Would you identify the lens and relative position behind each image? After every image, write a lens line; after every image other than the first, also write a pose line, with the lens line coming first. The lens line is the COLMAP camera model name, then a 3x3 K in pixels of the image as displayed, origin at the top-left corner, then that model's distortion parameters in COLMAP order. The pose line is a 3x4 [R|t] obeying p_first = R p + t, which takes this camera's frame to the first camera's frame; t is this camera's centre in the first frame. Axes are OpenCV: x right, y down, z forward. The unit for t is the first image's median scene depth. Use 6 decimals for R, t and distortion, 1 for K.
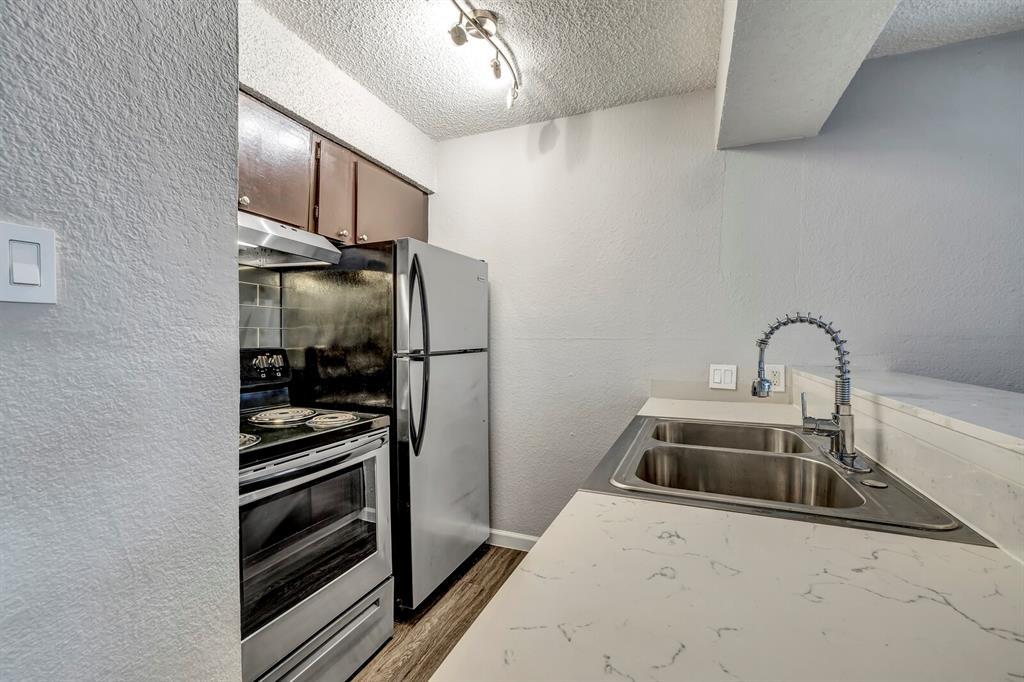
lens RADIAL K [[433.2, 0, 512.0], [0, 433.2, 341.0], [0, 0, 1]] dist [-0.000830, -0.000425]
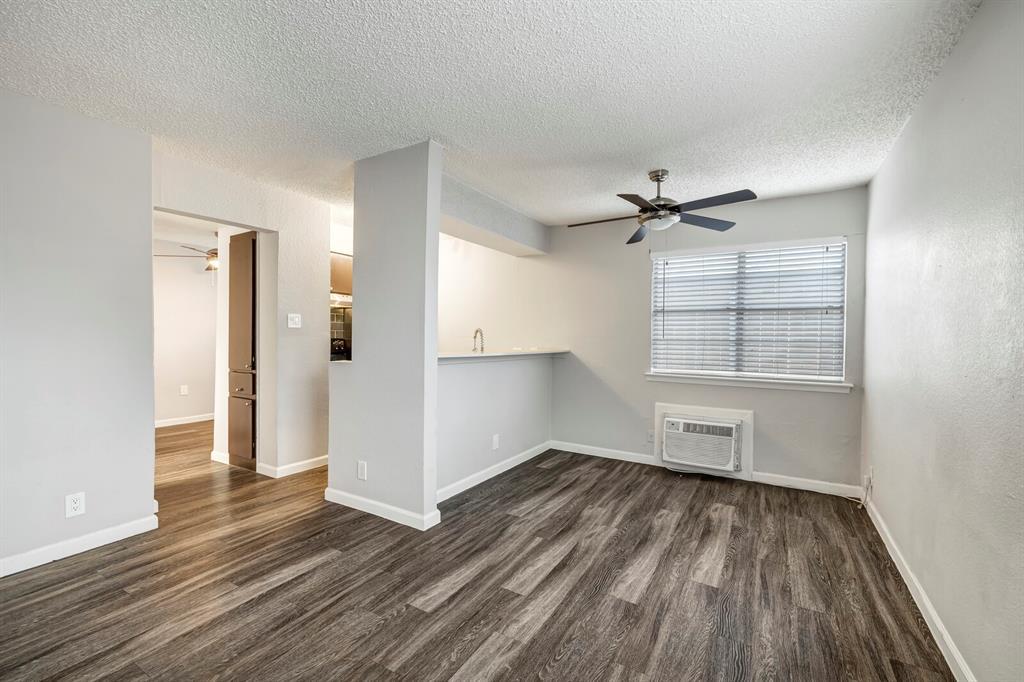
lens RADIAL K [[433.2, 0, 512.0], [0, 433.2, 341.0], [0, 0, 1]] dist [-0.000830, -0.000425]
pose [[0.987326, 0.005002, -0.158624, 1.127238], [-0.004331, 0.999980, 0.004571, 0.013486], [0.158644, -0.003826, 0.987328, -1.823895]]
